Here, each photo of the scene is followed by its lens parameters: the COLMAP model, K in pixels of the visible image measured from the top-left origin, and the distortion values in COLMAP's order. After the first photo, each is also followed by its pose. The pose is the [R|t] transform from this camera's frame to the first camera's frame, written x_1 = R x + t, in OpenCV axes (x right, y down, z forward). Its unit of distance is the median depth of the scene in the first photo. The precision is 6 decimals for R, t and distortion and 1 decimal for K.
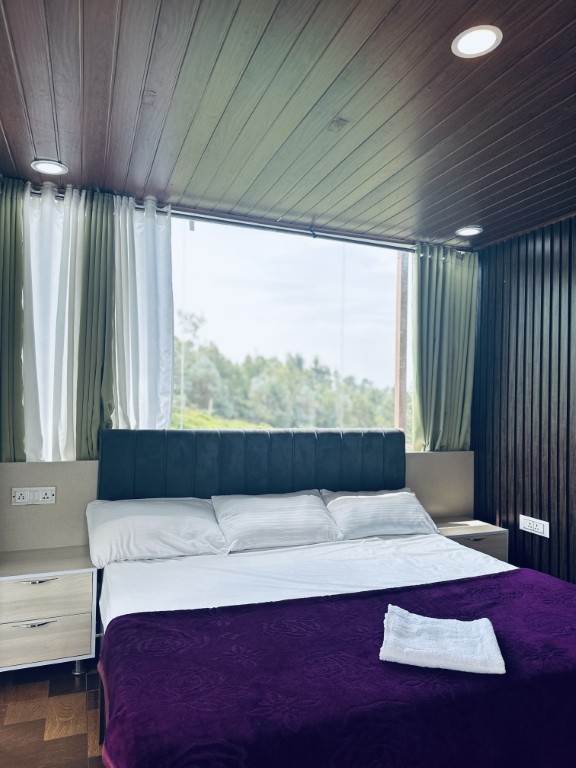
lens RADIAL K [[542.1, 0, 289.1], [0, 542.1, 384.5], [0, 0, 1]] dist [0.053847, -0.068015]
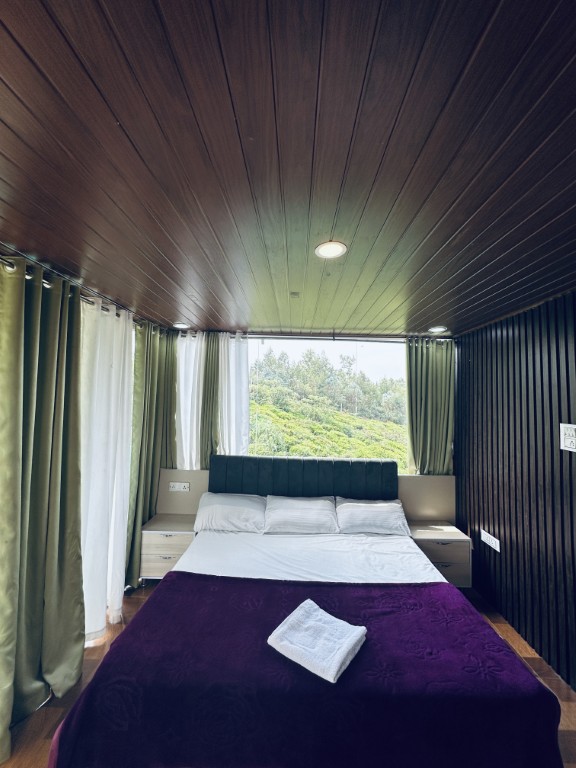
lens RADIAL K [[308.6, 0, 286.7], [0, 308.6, 382.8], [0, 0, 1]] dist [-0.005324, 0.002569]
pose [[0.924684, -0.020584, -0.380179, 0.317102], [0.005302, 0.999137, -0.041199, -0.122759], [0.380699, 0.036080, 0.923995, 0.089567]]
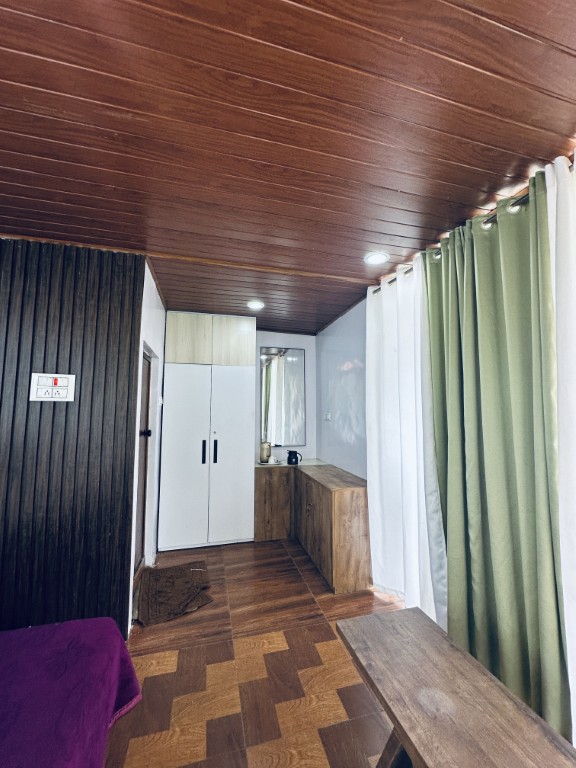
lens RADIAL K [[308.6, 0, 289.9], [0, 308.6, 385.0], [0, 0, 1]] dist [-0.005324, 0.002569]
pose [[0.106631, 0.074821, 0.991480, 0.055948], [-0.020788, 0.997115, -0.073010, -0.002143], [-0.994081, -0.012826, 0.107878, 0.351001]]
